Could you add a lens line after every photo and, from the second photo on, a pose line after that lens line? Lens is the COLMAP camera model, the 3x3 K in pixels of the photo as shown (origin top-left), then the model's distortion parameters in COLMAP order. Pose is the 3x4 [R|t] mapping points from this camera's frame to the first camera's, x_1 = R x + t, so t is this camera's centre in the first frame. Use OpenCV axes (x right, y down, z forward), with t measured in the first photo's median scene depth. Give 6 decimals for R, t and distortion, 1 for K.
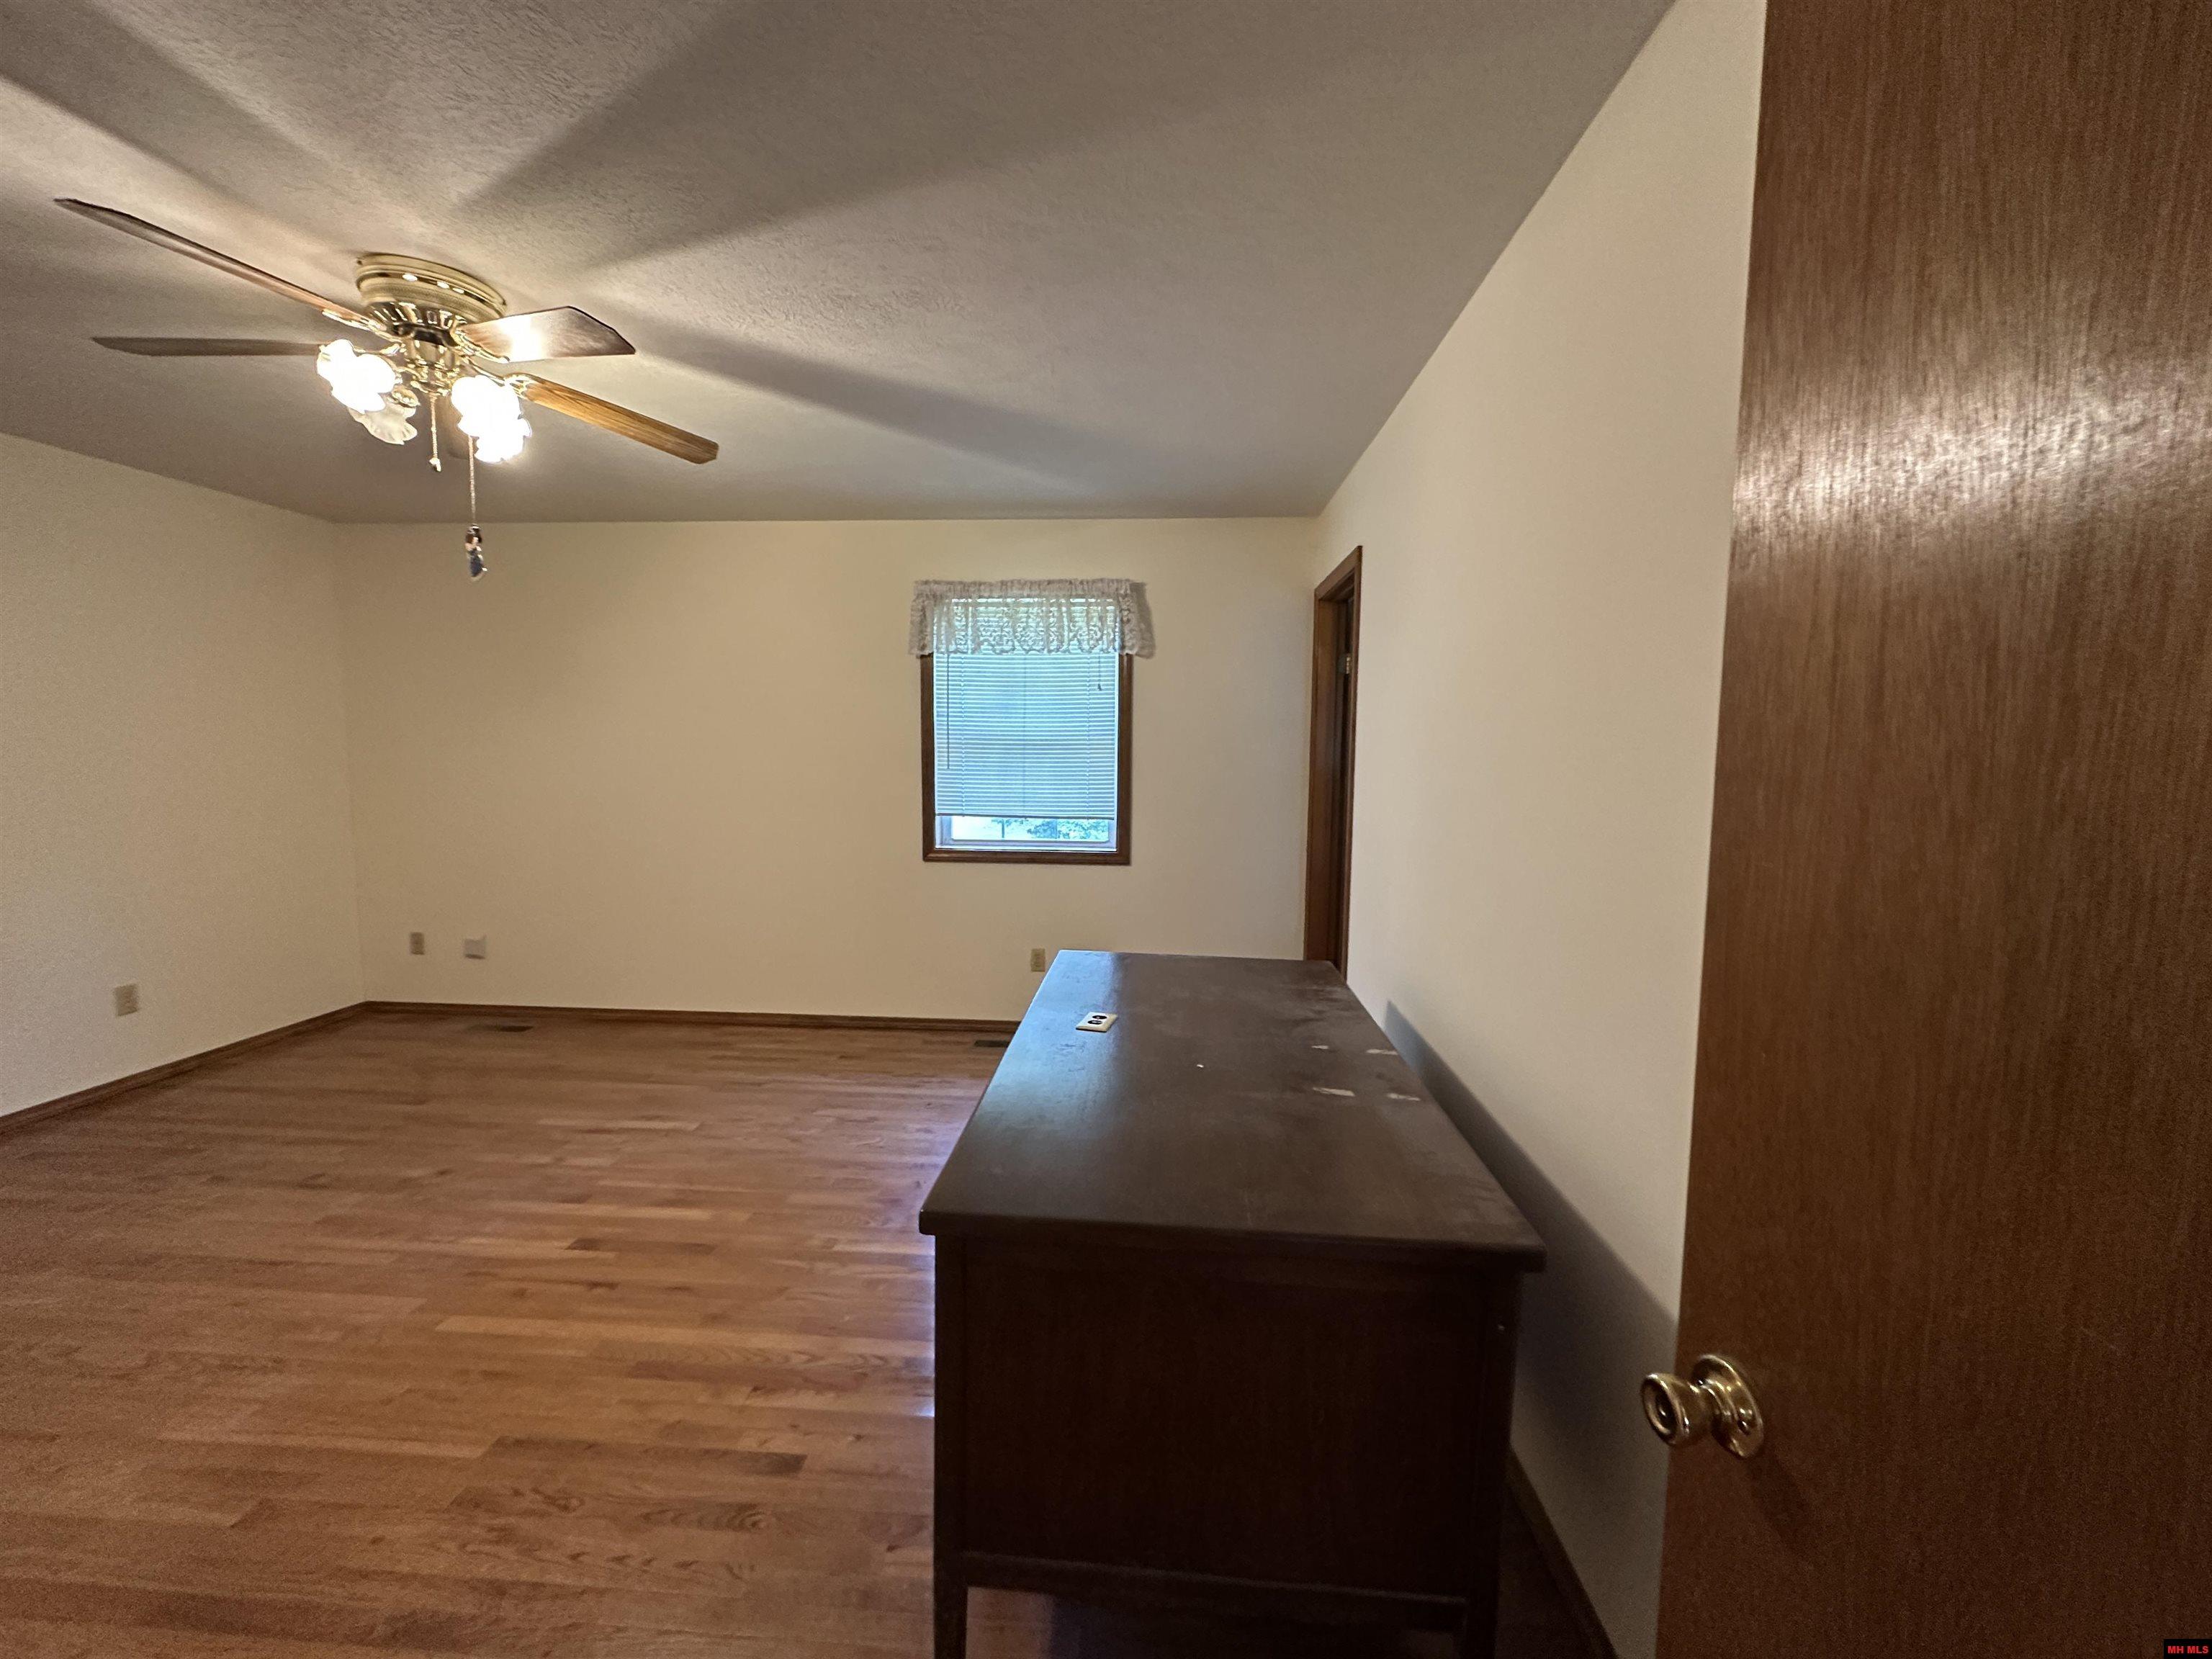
lens RADIAL K [[882.6, 0, 1104.4], [0, 882.6, 828.0], [0, 0, 1]] dist [-0.003503, 0.000520]
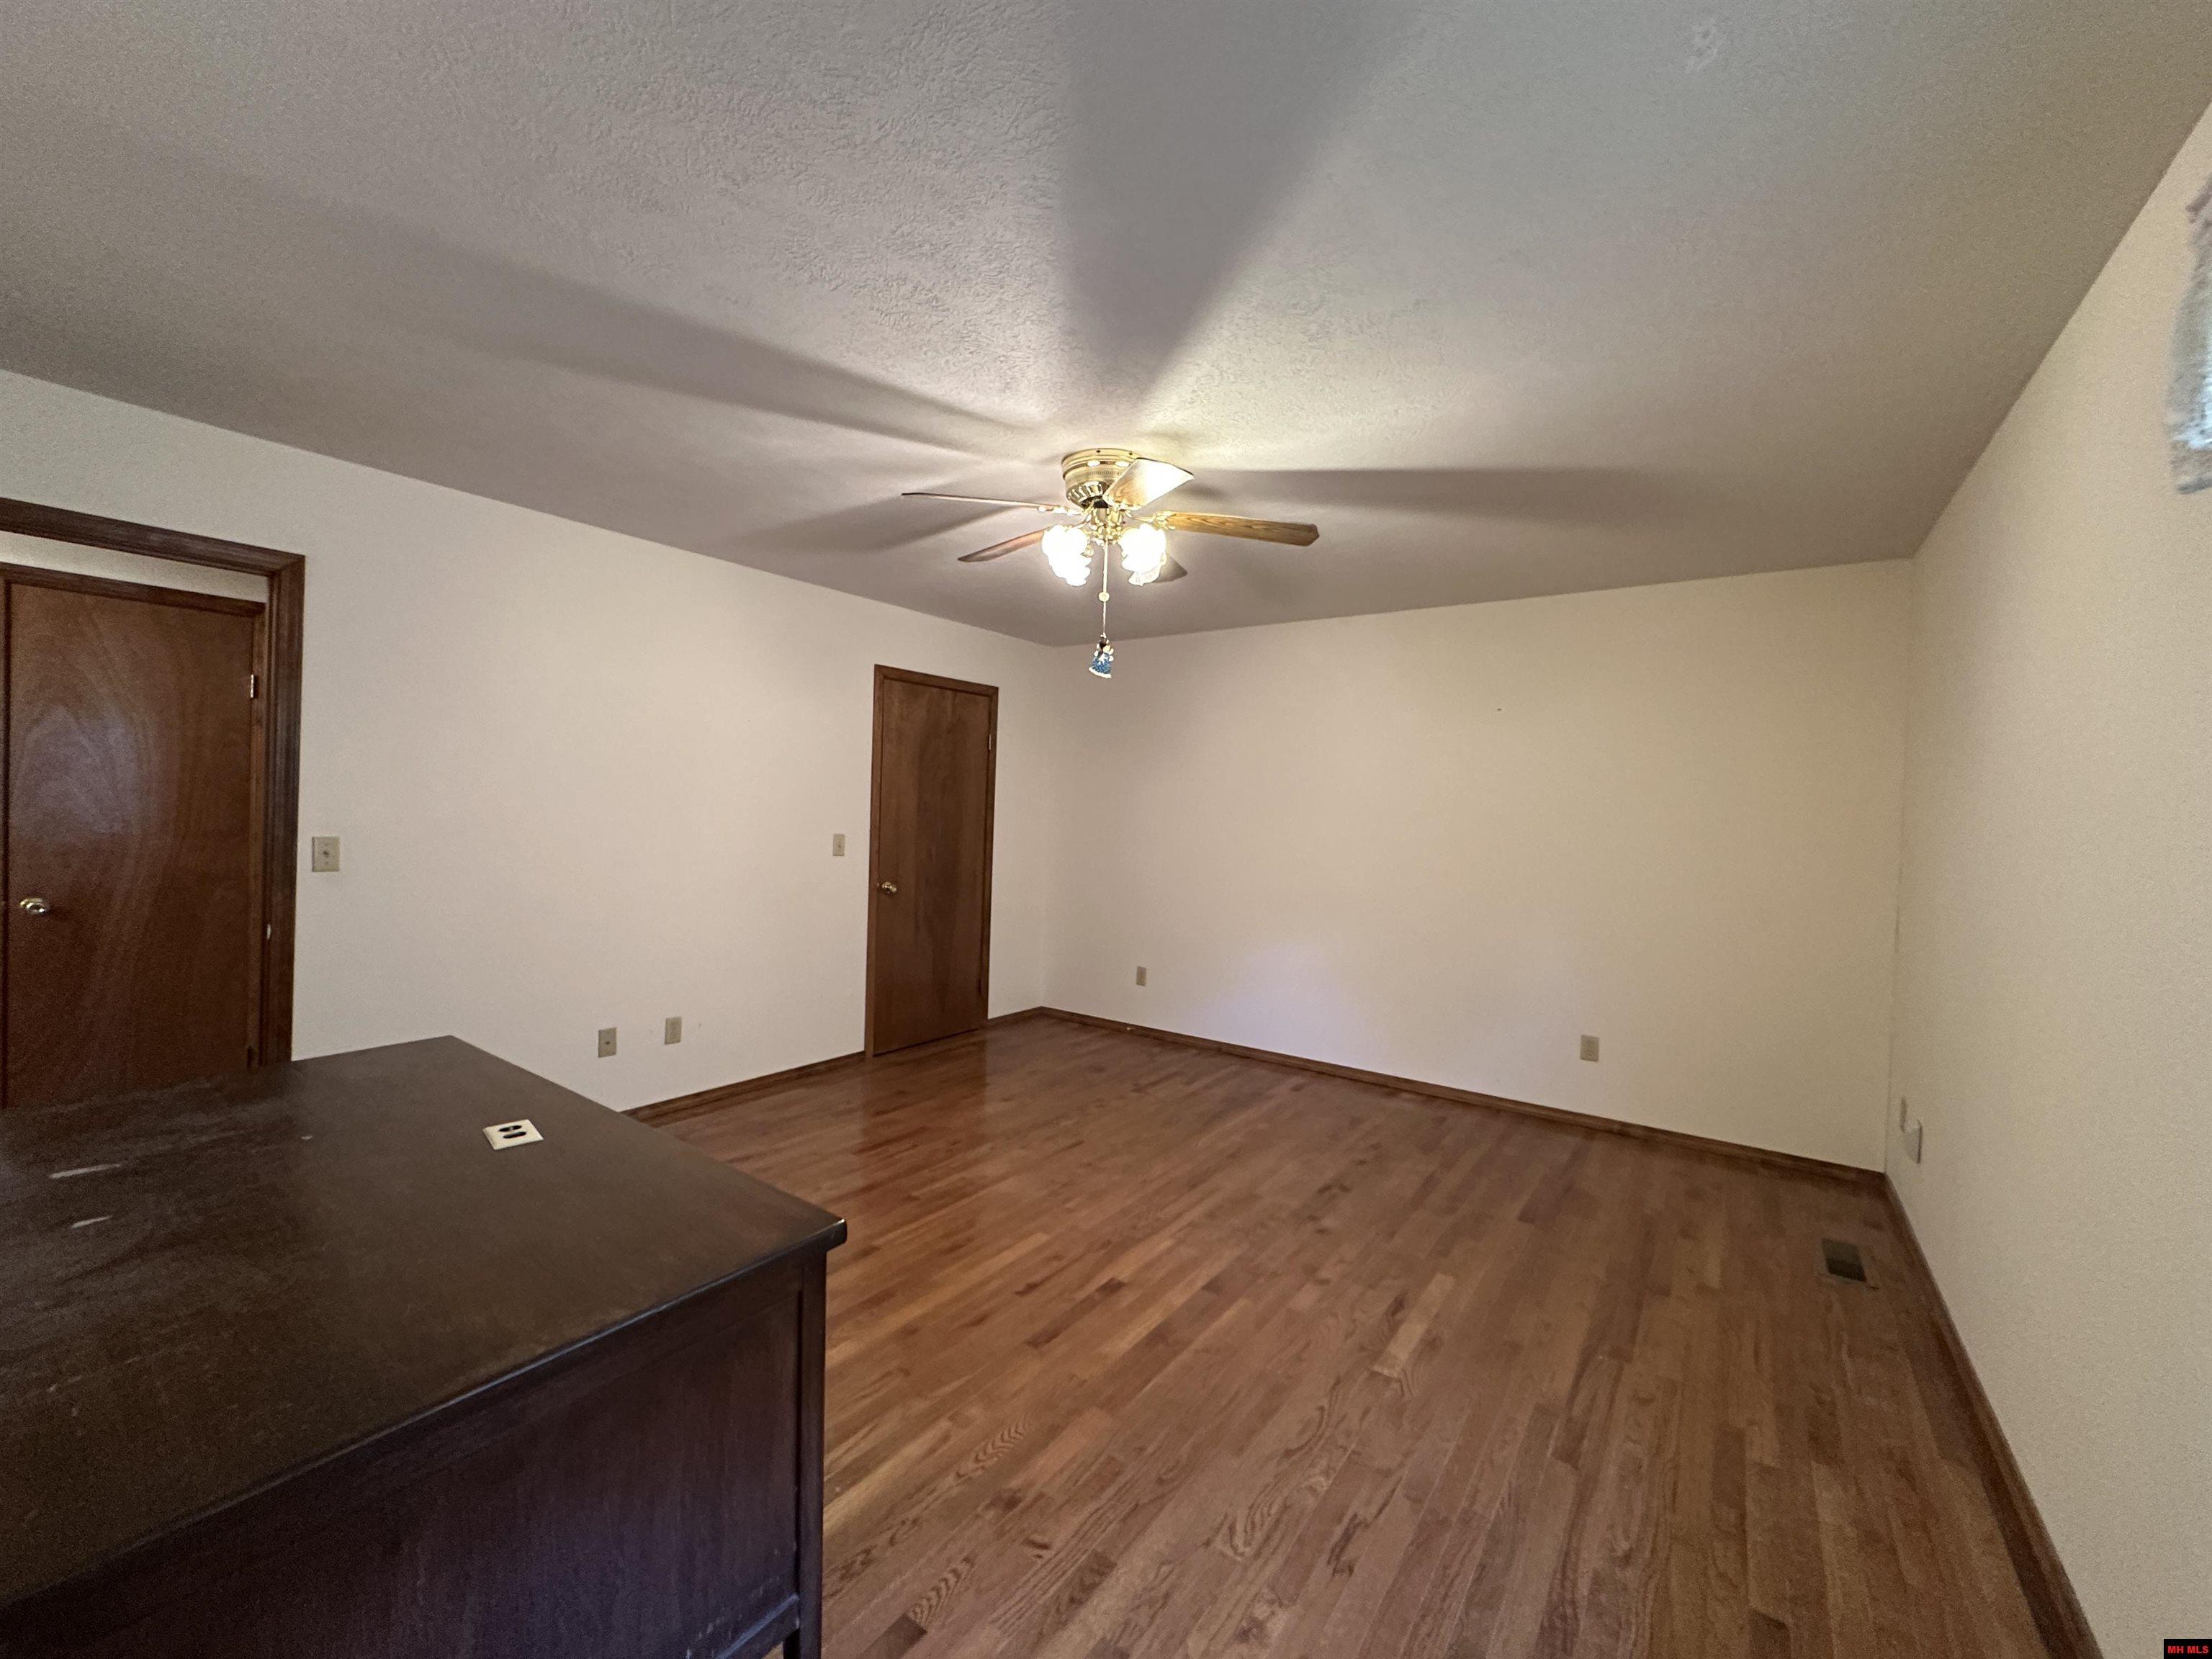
lens RADIAL K [[882.6, 0, 1104.4], [0, 882.6, 828.0], [0, 0, 1]] dist [-0.003503, 0.000520]
pose [[-0.522958, -0.012037, -0.852273, 0.273407], [-0.117377, 0.991391, 0.058021, -0.108366], [0.844238, 0.130380, -0.519869, 1.290703]]
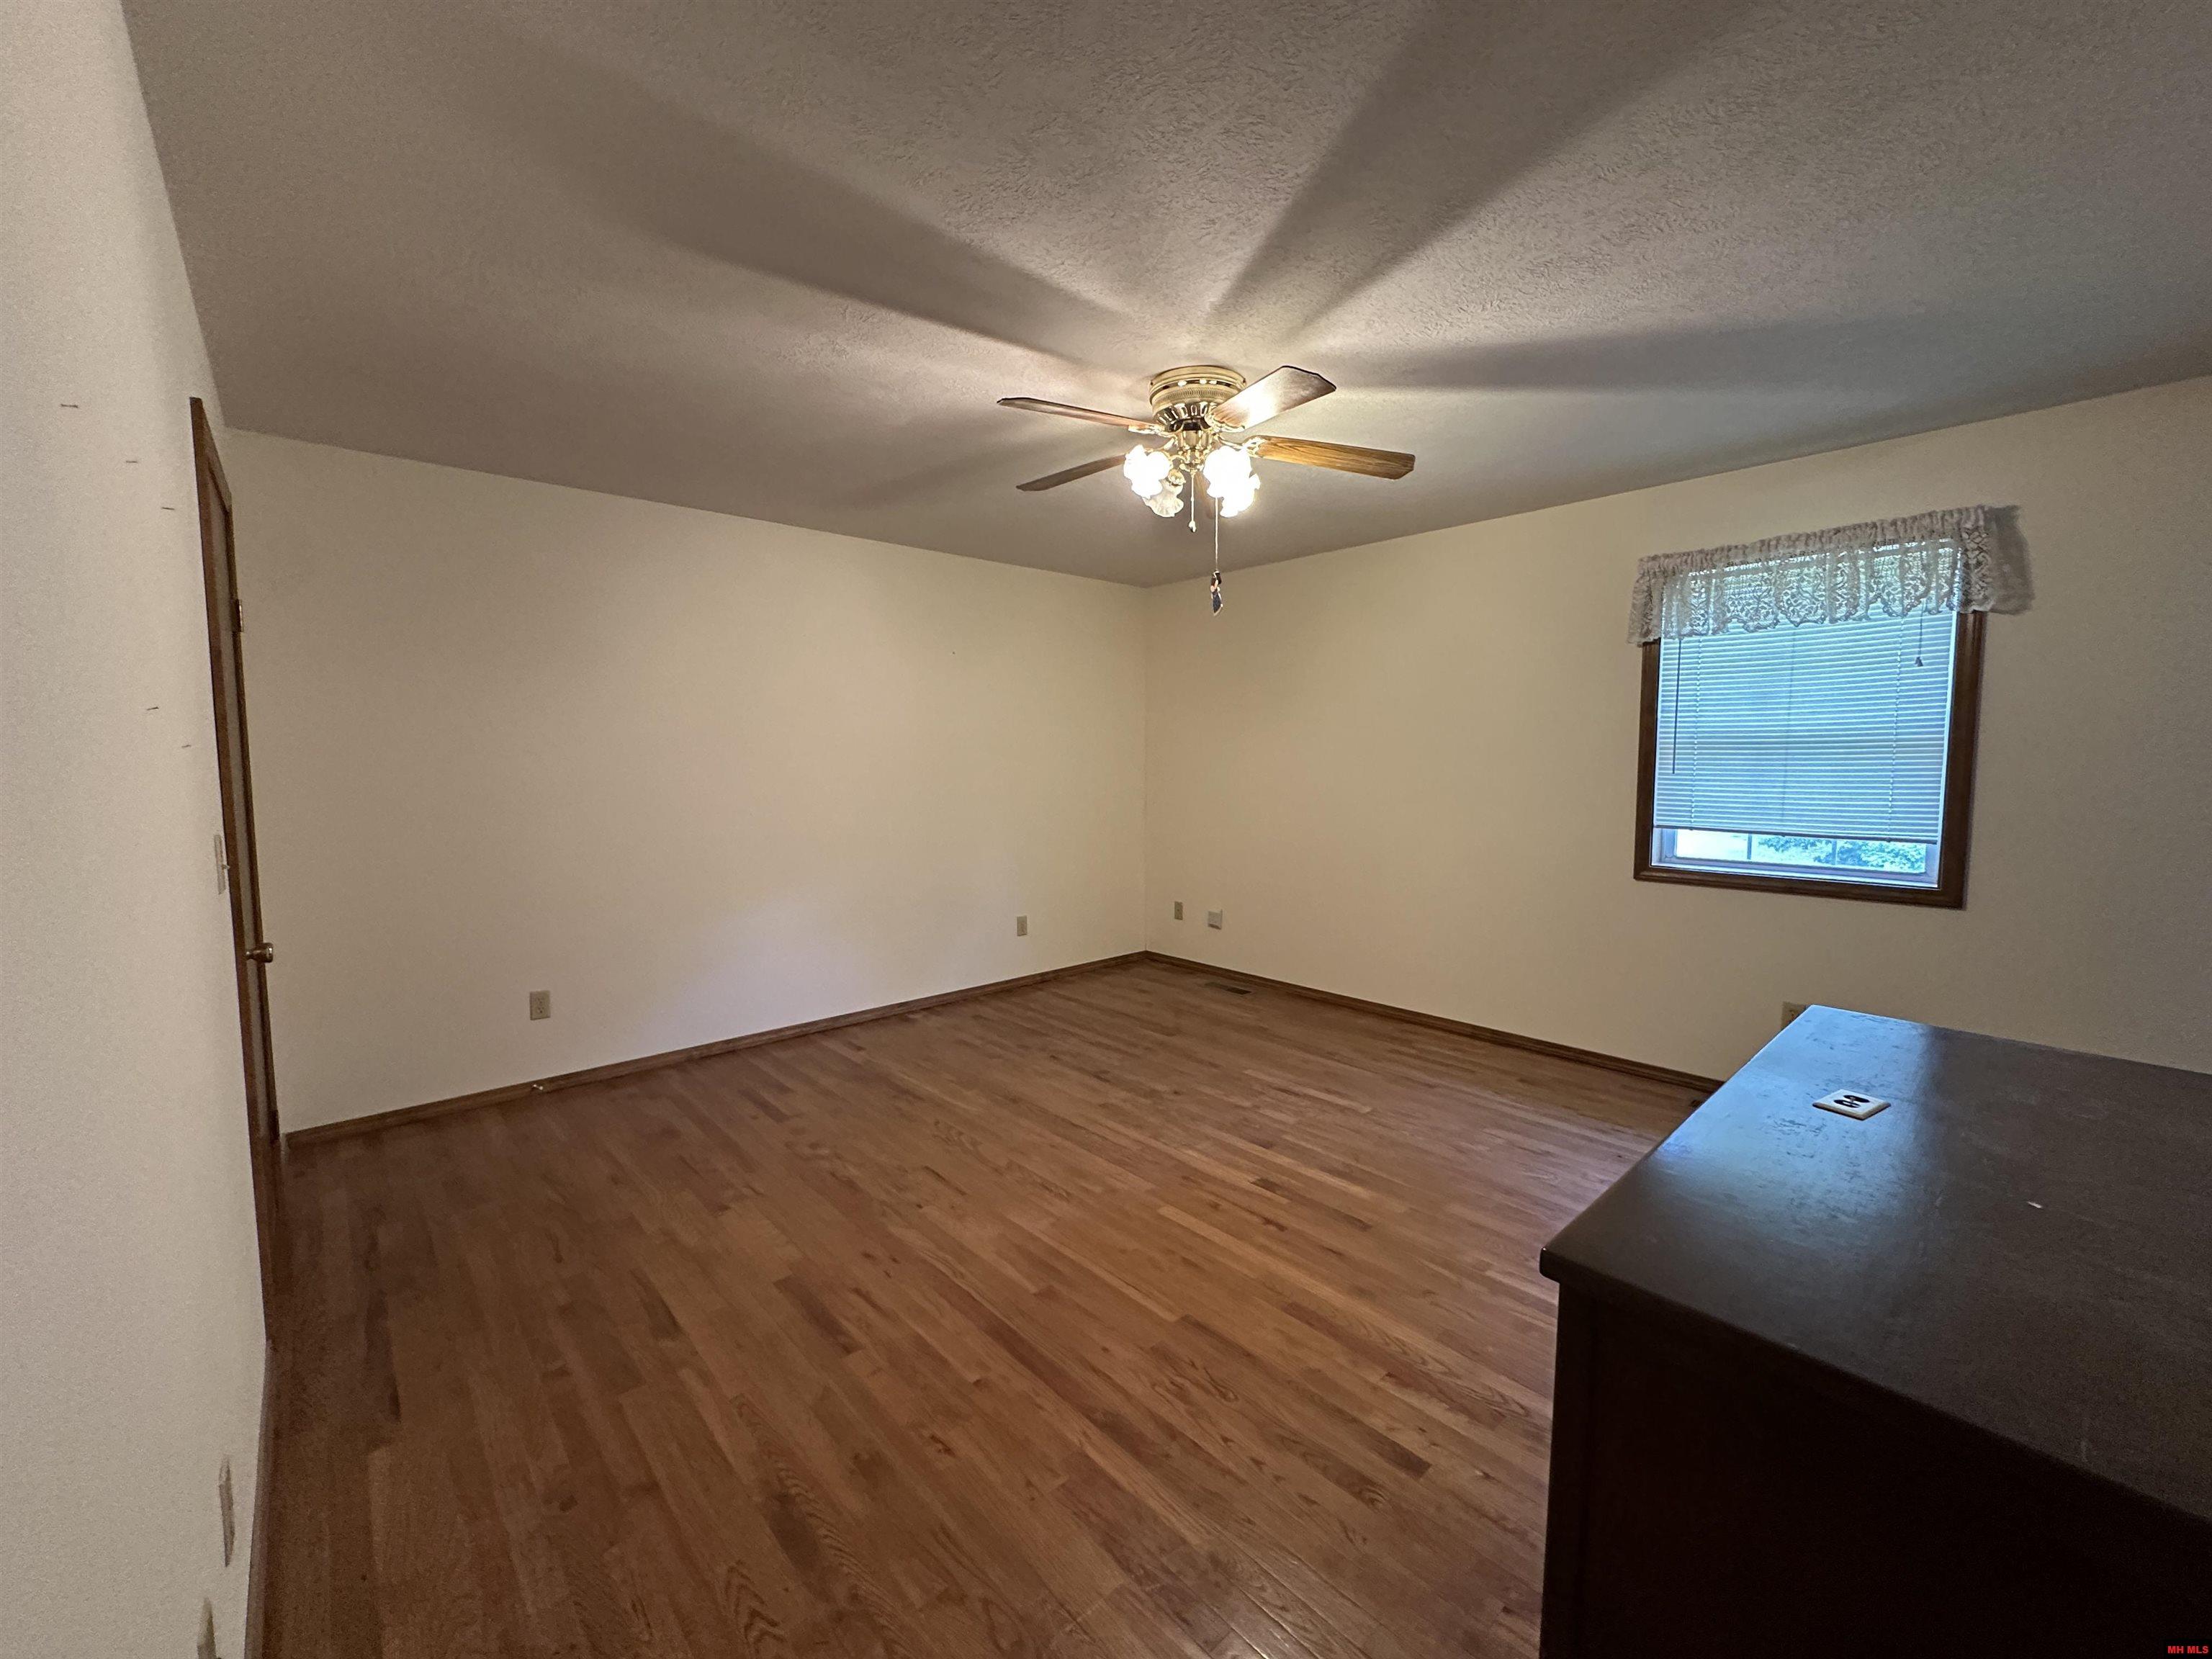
lens RADIAL K [[882.6, 0, 1104.4], [0, 882.6, 828.0], [0, 0, 1]] dist [-0.003503, 0.000520]
pose [[0.717822, 0.043334, -0.694877, 0.032911], [-0.051395, 0.998636, 0.009186, 0.008940], [0.694328, 0.029119, 0.719070, 0.013865]]
